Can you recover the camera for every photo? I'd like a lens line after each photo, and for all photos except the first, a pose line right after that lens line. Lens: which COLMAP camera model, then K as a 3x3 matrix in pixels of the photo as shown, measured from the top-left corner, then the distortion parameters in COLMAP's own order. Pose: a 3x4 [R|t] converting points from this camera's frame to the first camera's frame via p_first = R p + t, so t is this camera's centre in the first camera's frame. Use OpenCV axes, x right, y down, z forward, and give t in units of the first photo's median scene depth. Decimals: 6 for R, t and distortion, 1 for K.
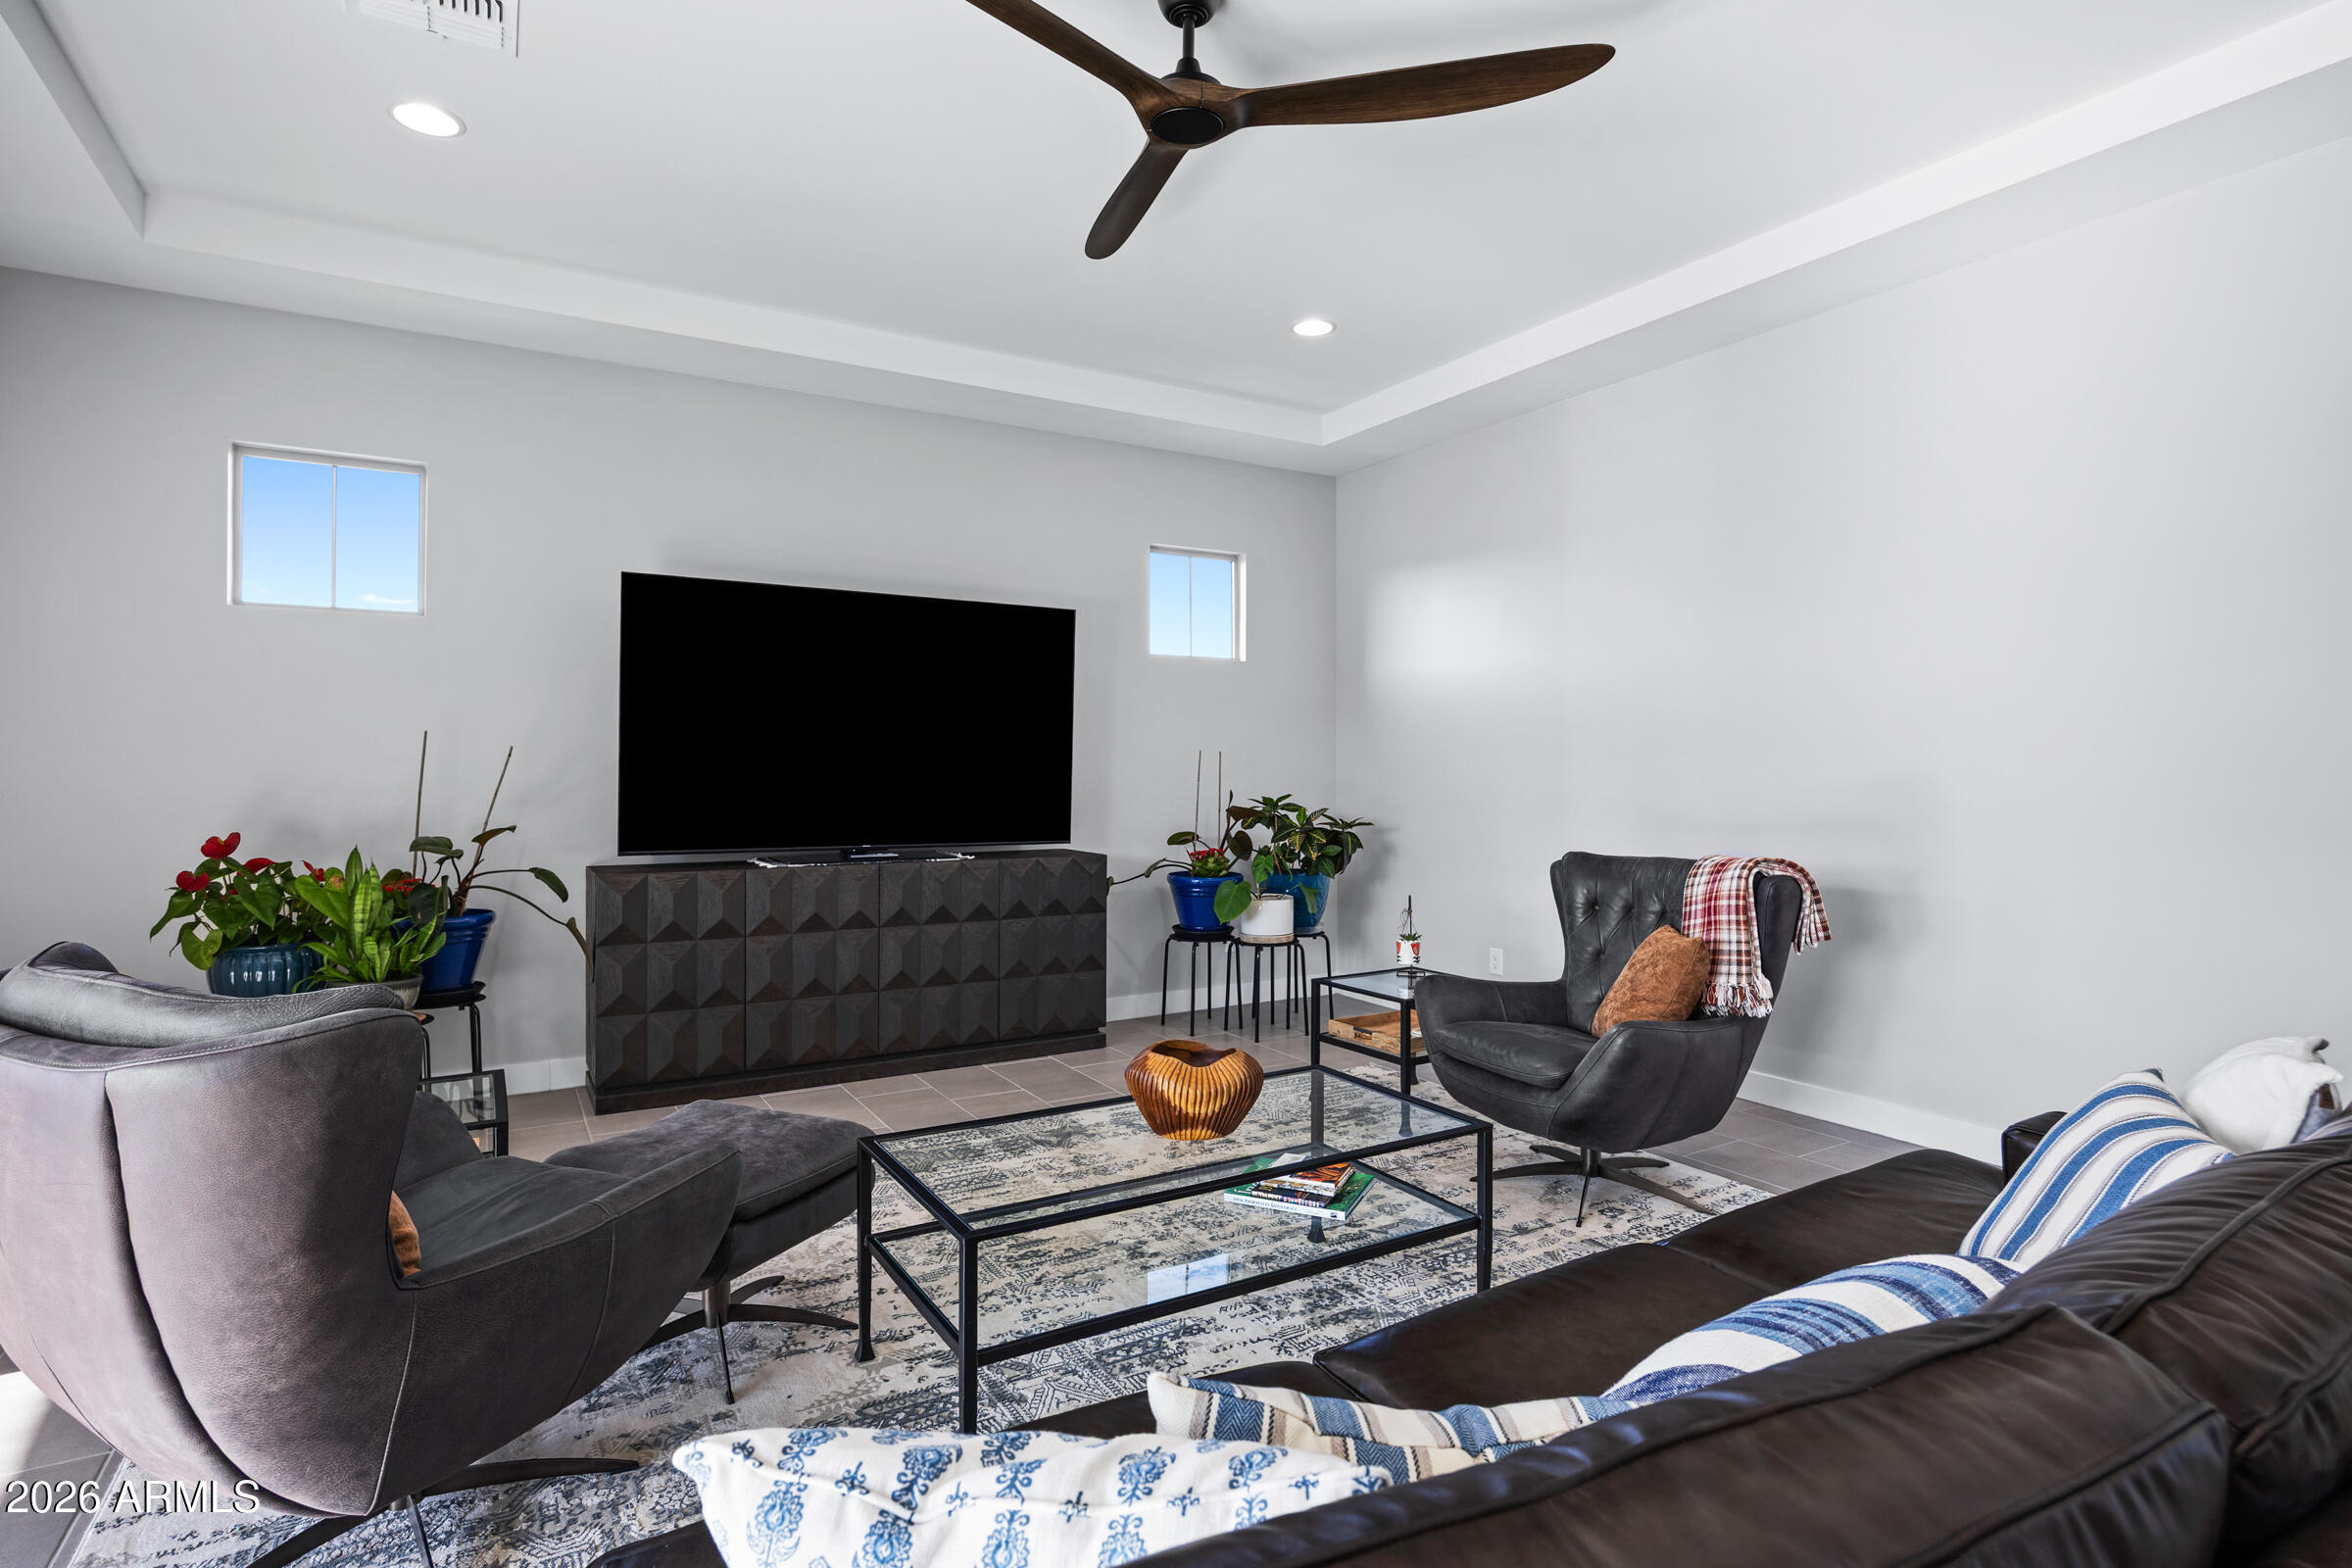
lens RADIAL K [[1142.6, 0, 1168.0], [0, 1142.6, 763.7], [0, 0, 1]] dist [-0.030283, -0.000017]
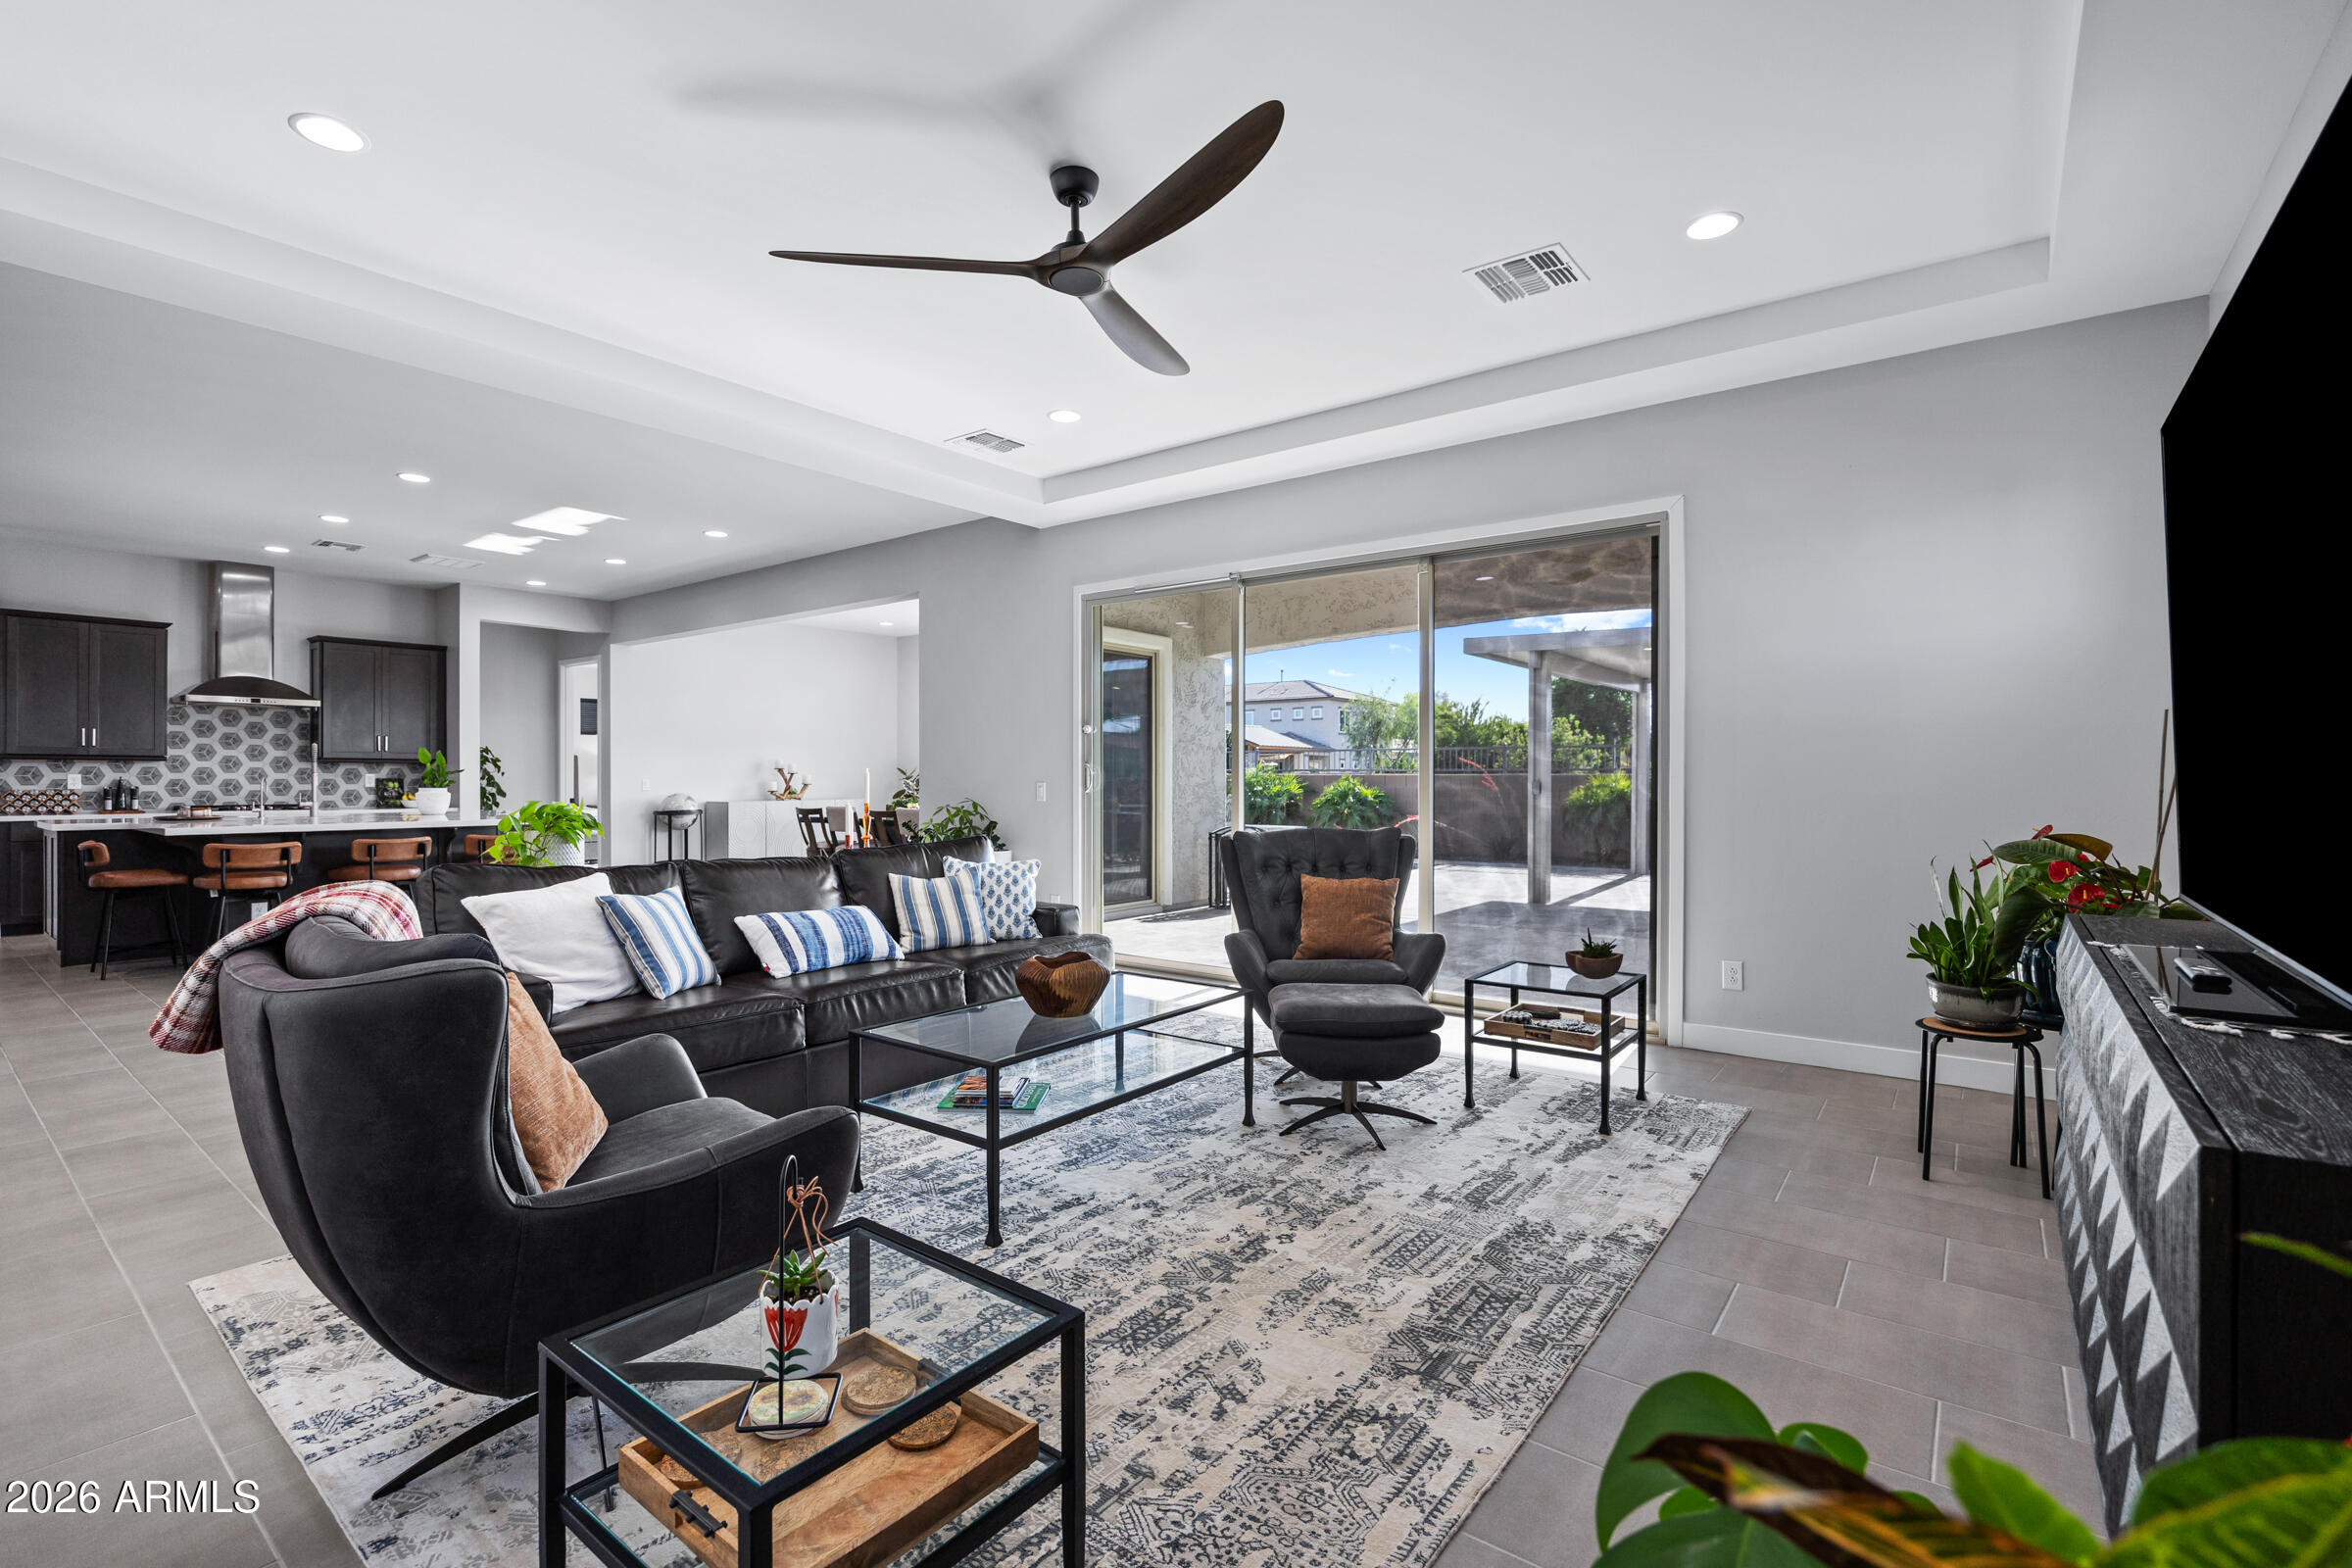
lens RADIAL K [[1063.7, 0, 1148.2], [0, 1063.7, 779.6], [0, 0, 1]] dist [-0.002534, -0.001041]
pose [[-0.937819, 0.000940, -0.347123, 0.230639], [0.001639, 0.999997, -0.001720, 0.013935], [0.347120, -0.002181, -0.937818, 1.359638]]
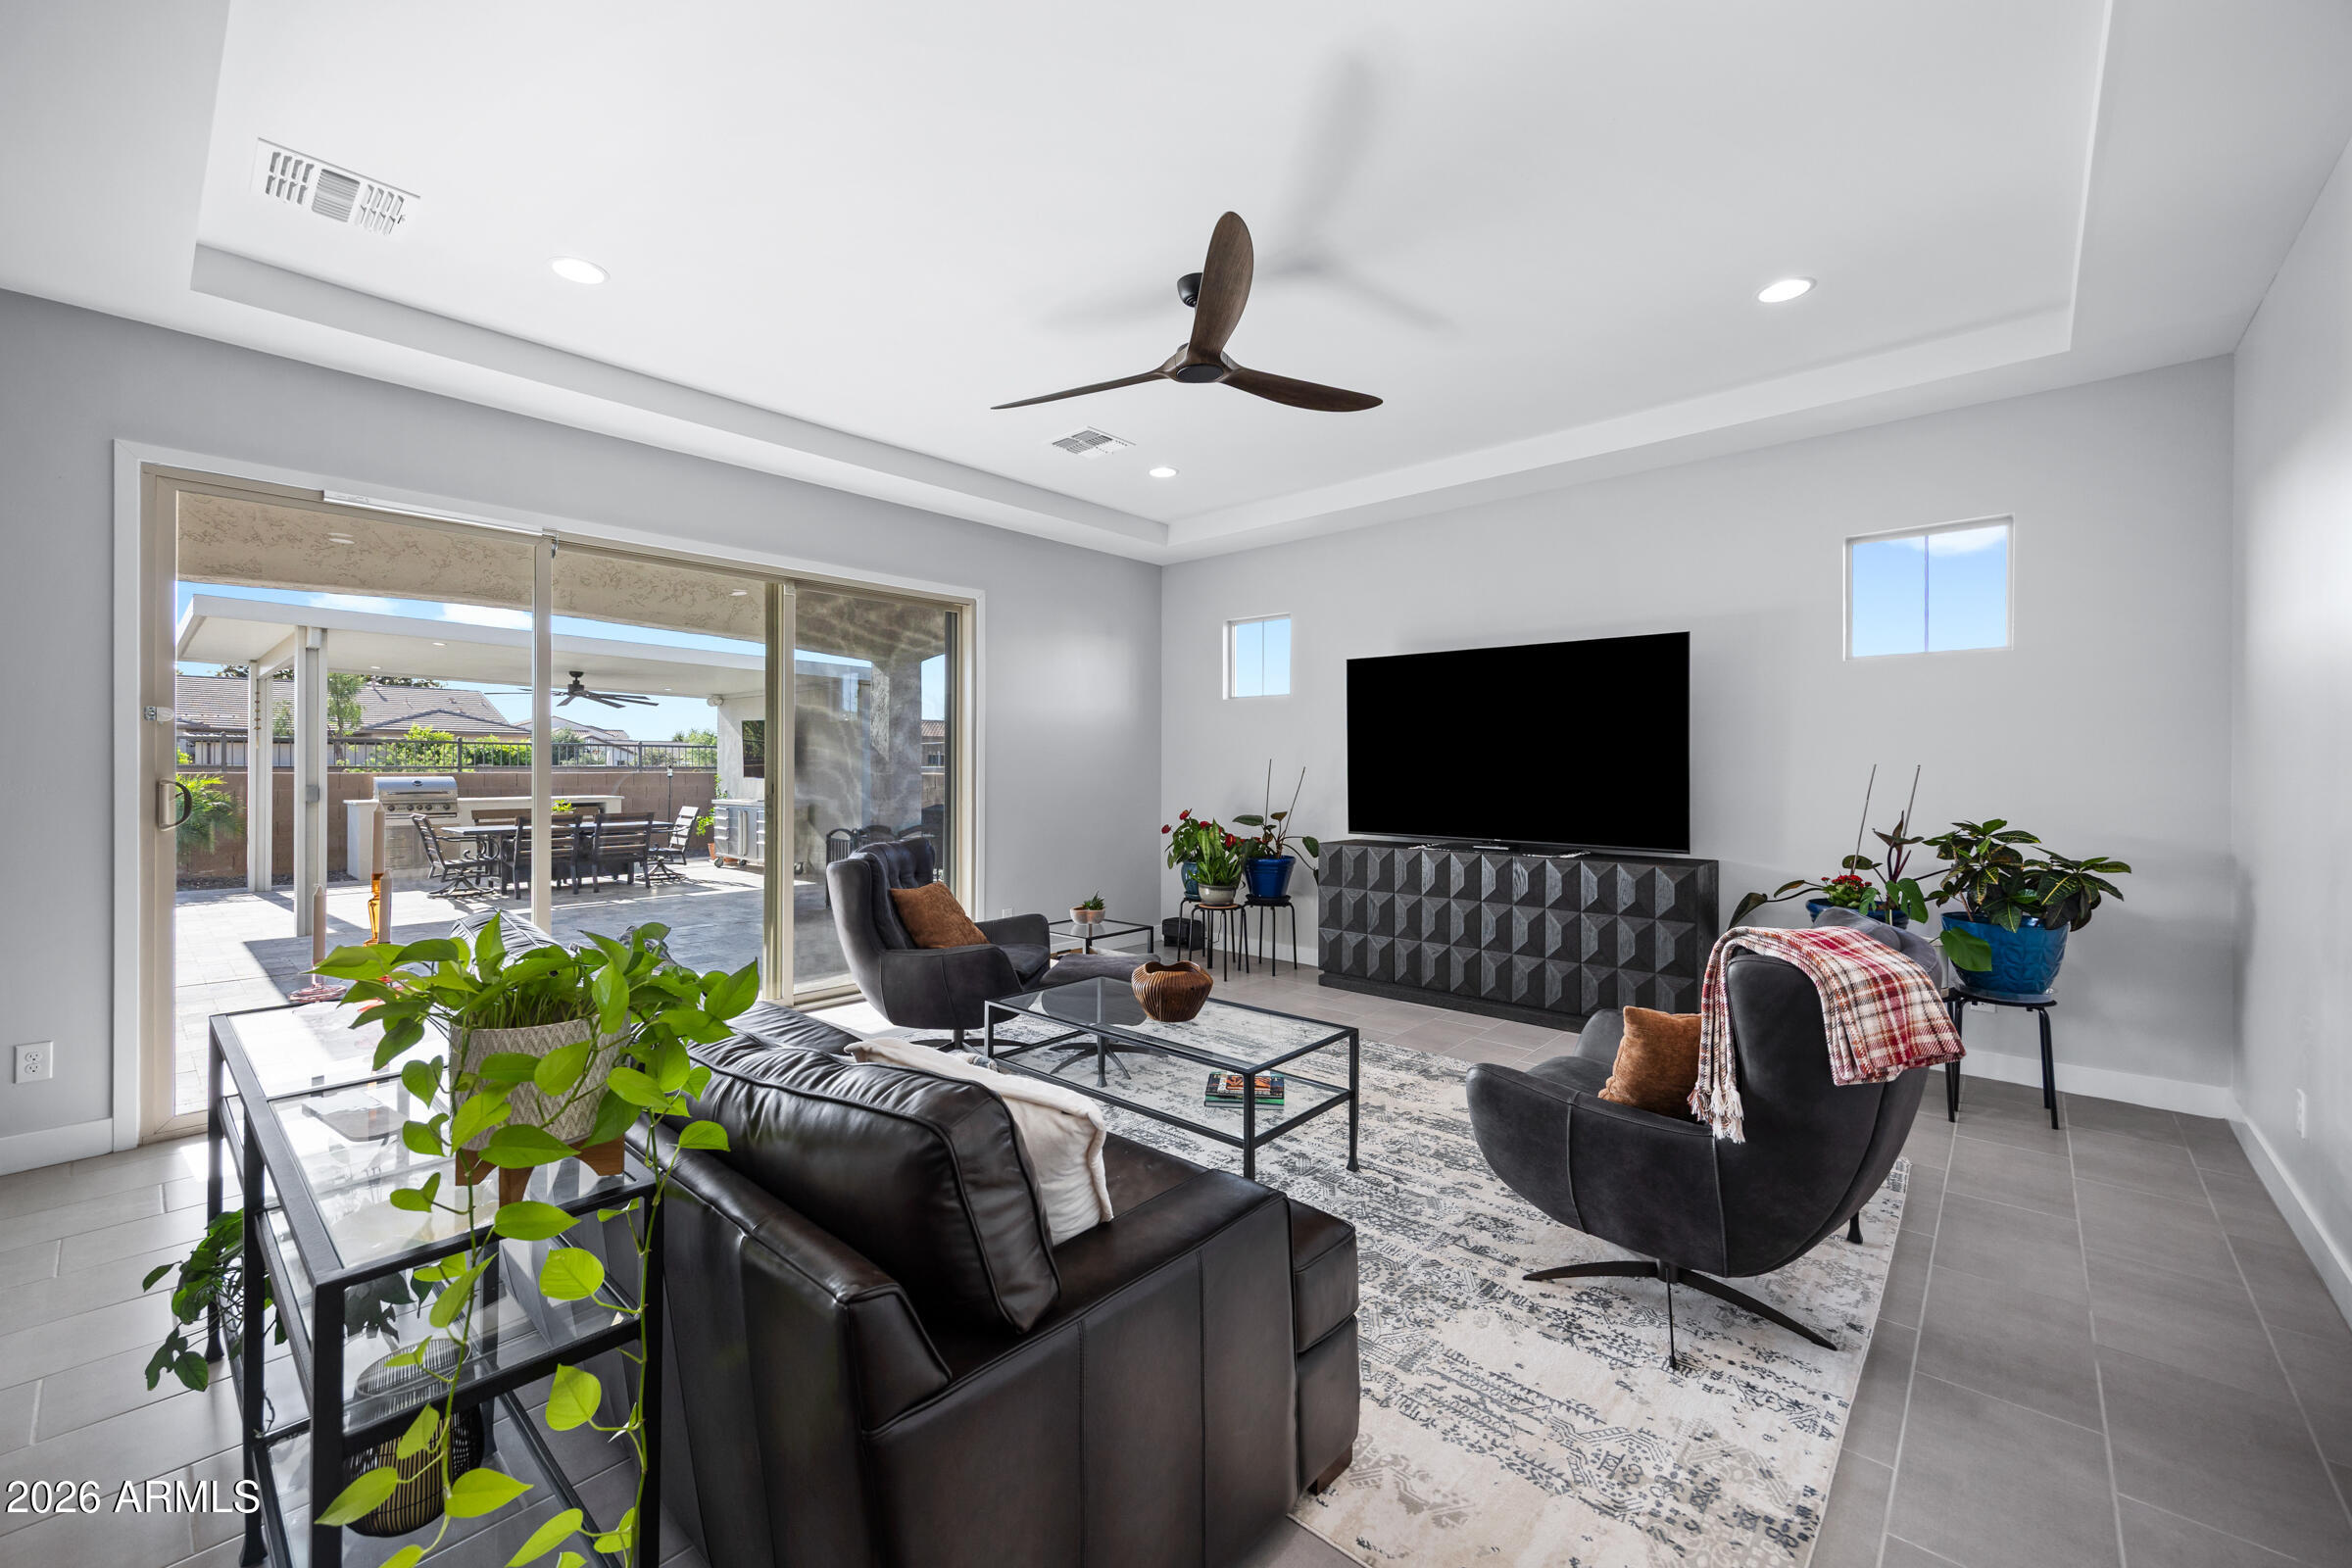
lens RADIAL K [[949.4, 0, 1167.1], [0, 949.4, 754.6], [0, 0, 1]] dist [0.002248, -0.001206]
pose [[0.302262, -0.012645, -0.953141, 0.763419], [0.005436, 0.999919, -0.011542, -0.018404], [0.953210, -0.001692, 0.302306, 0.346376]]
